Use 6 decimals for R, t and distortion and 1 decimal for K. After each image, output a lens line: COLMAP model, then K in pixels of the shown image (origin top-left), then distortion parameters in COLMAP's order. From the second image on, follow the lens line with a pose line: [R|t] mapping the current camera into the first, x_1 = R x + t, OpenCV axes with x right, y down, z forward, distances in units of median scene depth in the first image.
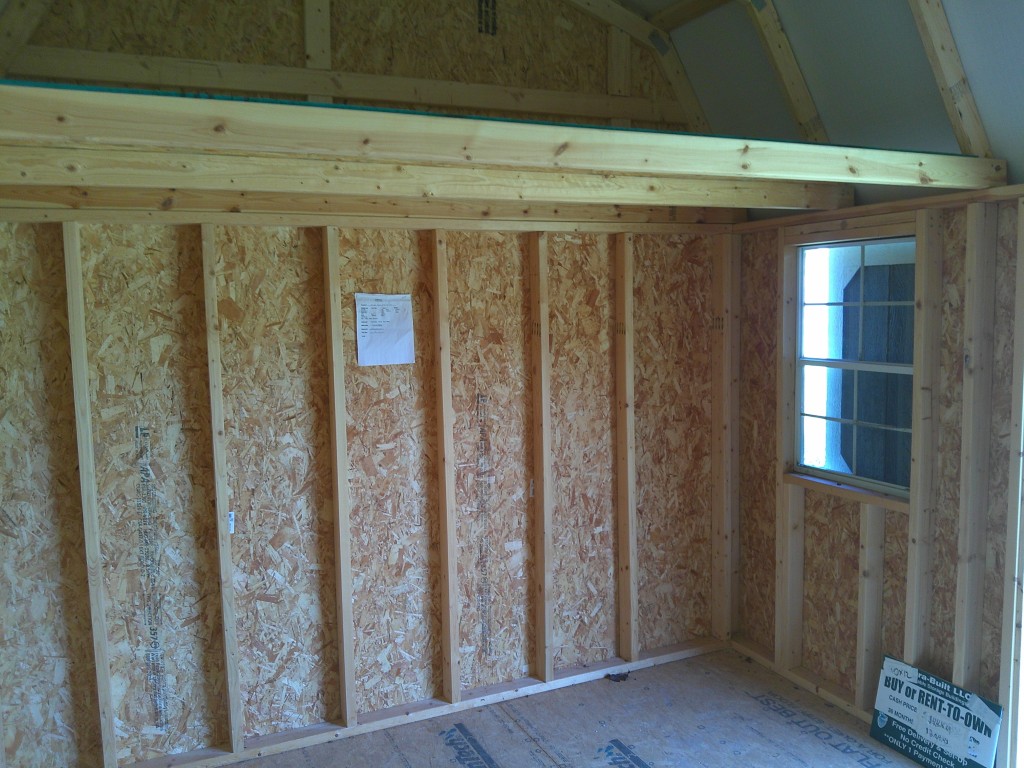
lens RADIAL K [[805.5, 0, 505.1], [0, 805.5, 386.1], [0, 0, 1]] dist [0.017552, -0.111216]
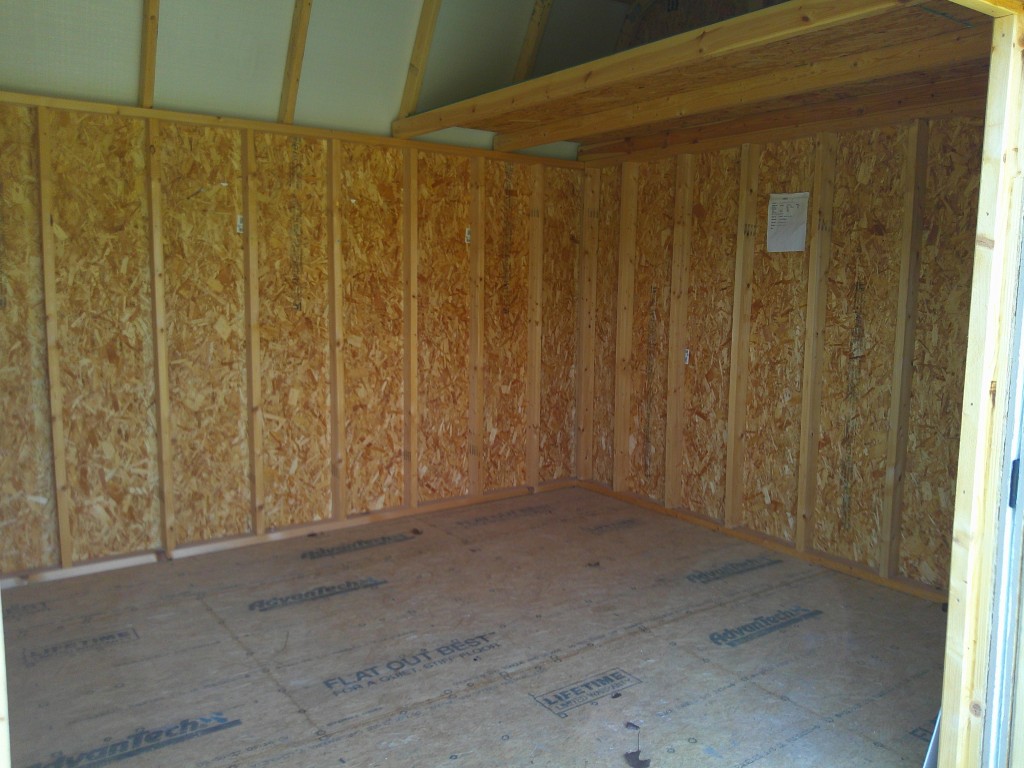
lens RADIAL K [[805.5, 0, 521.7], [0, 805.5, 379.1], [0, 0, 1]] dist [0.017552, -0.111216]
pose [[0.203989, 0.146913, -0.967887, 0.970017], [-0.108224, 0.986000, 0.126854, 0.051107], [0.972973, 0.078872, 0.217033, 0.359050]]
